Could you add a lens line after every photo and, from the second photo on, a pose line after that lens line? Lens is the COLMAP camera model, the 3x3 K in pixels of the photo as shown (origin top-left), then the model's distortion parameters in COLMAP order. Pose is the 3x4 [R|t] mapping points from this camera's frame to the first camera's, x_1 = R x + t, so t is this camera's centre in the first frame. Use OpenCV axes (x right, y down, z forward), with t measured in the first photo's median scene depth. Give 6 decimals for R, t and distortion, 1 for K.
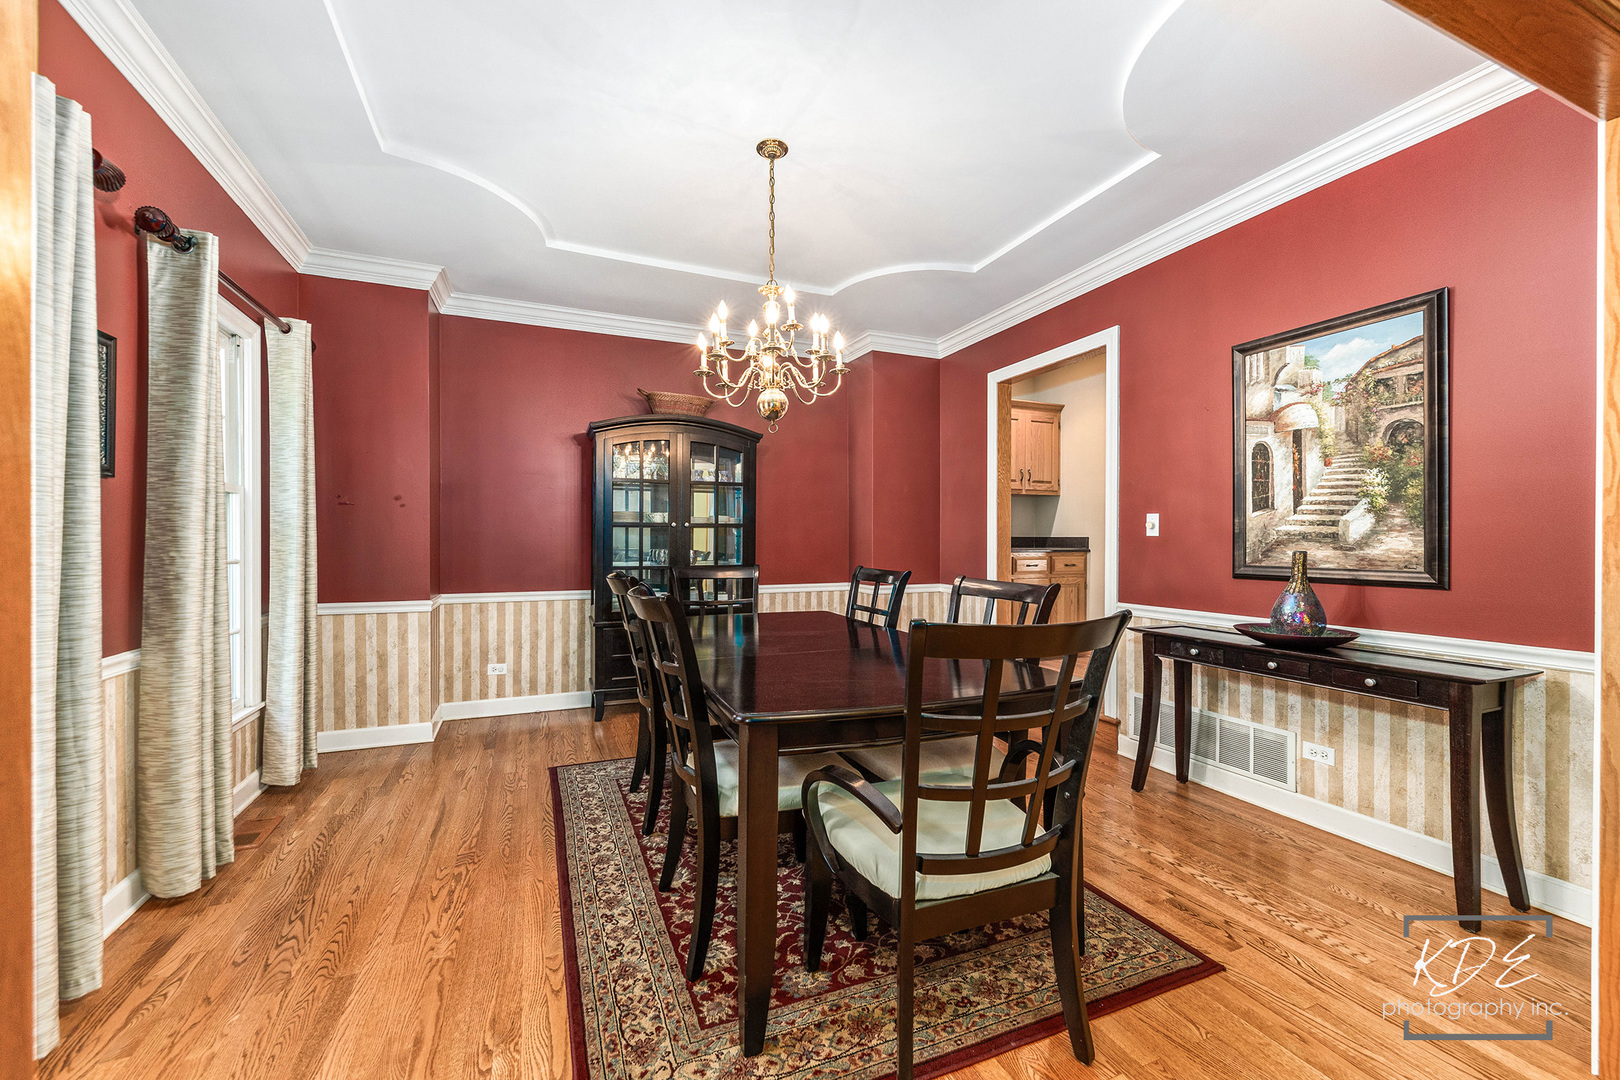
lens RADIAL K [[641.3, 0, 808.2], [0, 641.3, 540.8], [0, 0, 1]] dist [0.007575, -0.004621]
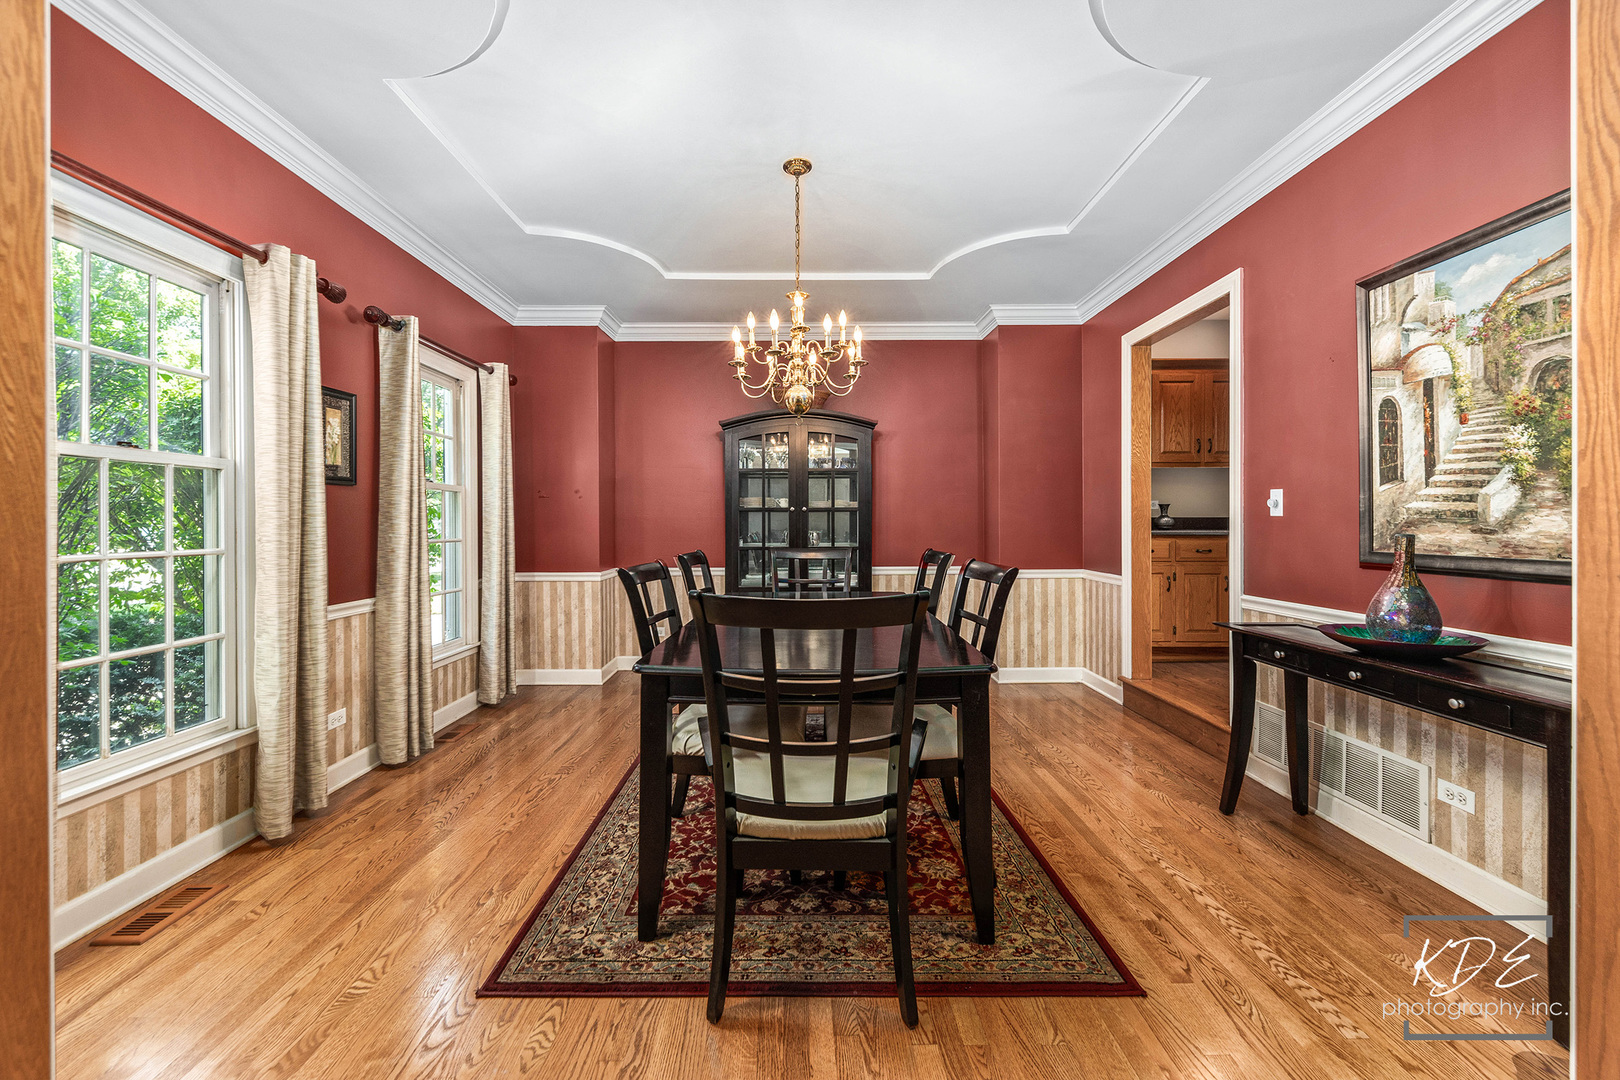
lens RADIAL K [[641.3, 0, 795.5], [0, 641.3, 524.1], [0, 0, 1]] dist [0.007575, -0.004621]
pose [[0.923970, -0.004310, -0.382441, 0.363875], [0.005176, 0.999986, 0.001238, -0.001566], [0.382430, -0.003123, 0.923979, -0.016932]]
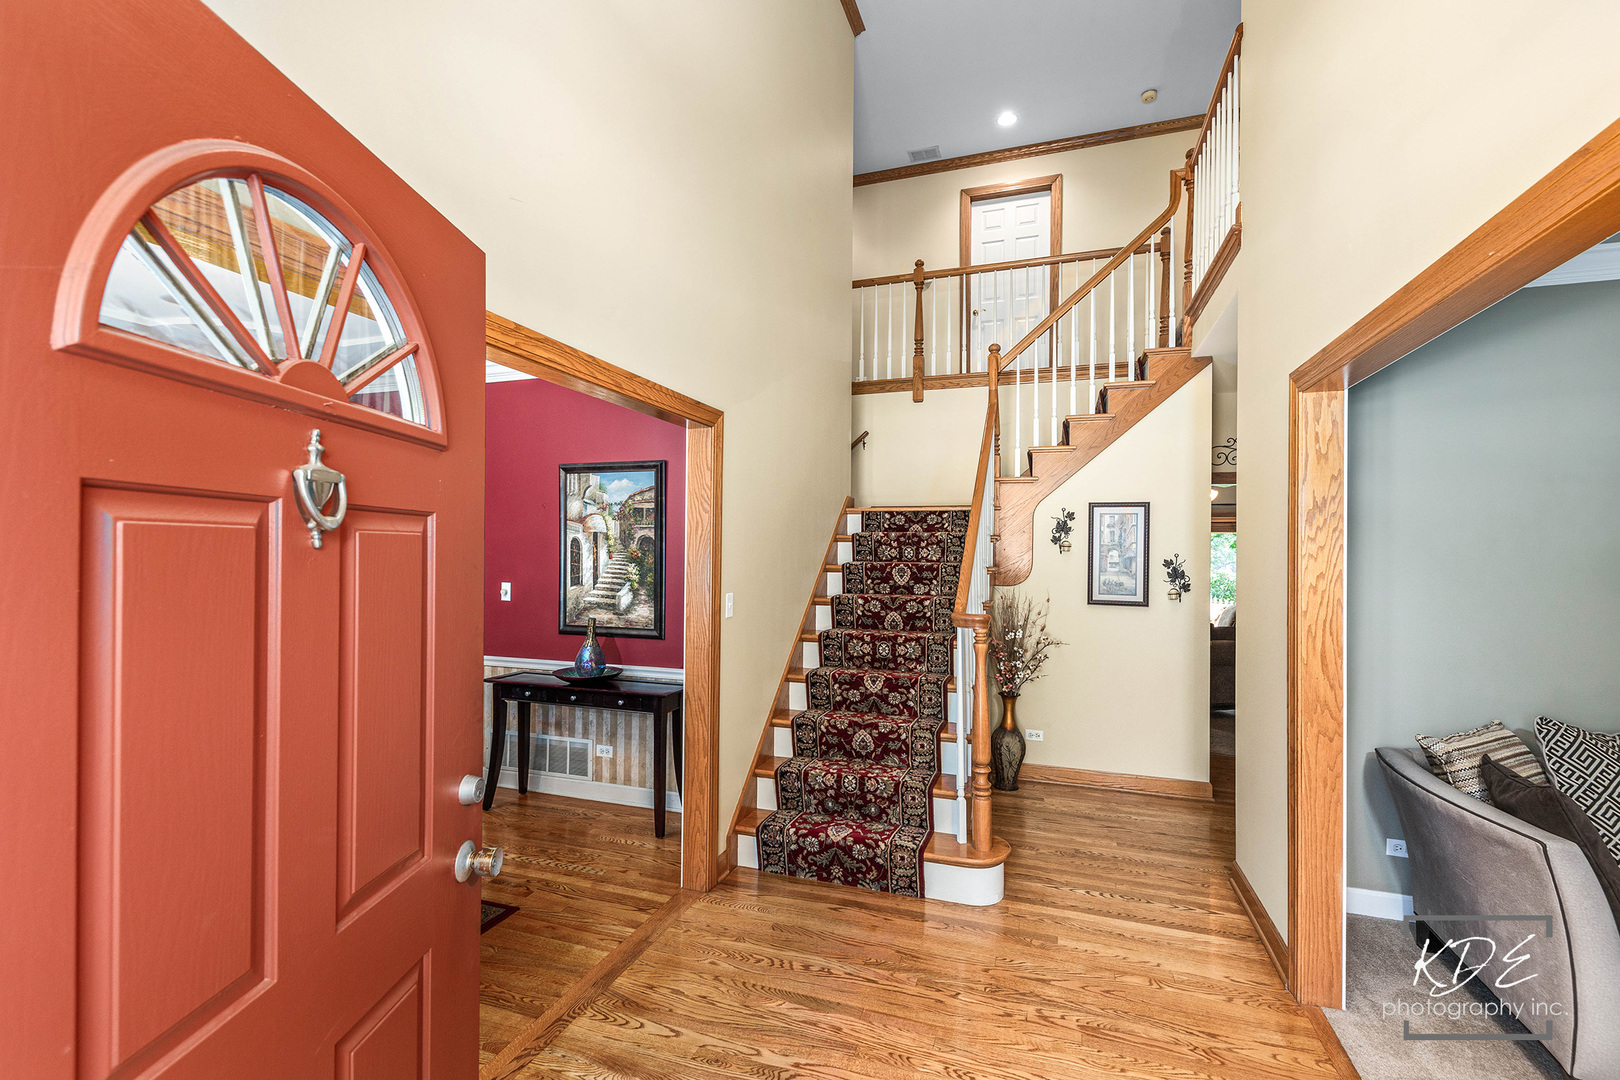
lens RADIAL K [[693.1, 0, 792.8], [0, 693.1, 559.6], [0, 0, 1]] dist [0.008211, -0.000211]
pose [[0.677442, 0.009909, 0.735510, -0.098469], [-0.006616, 0.999951, -0.007378, -0.106052], [-0.735547, 0.000132, 0.677474, -0.415302]]
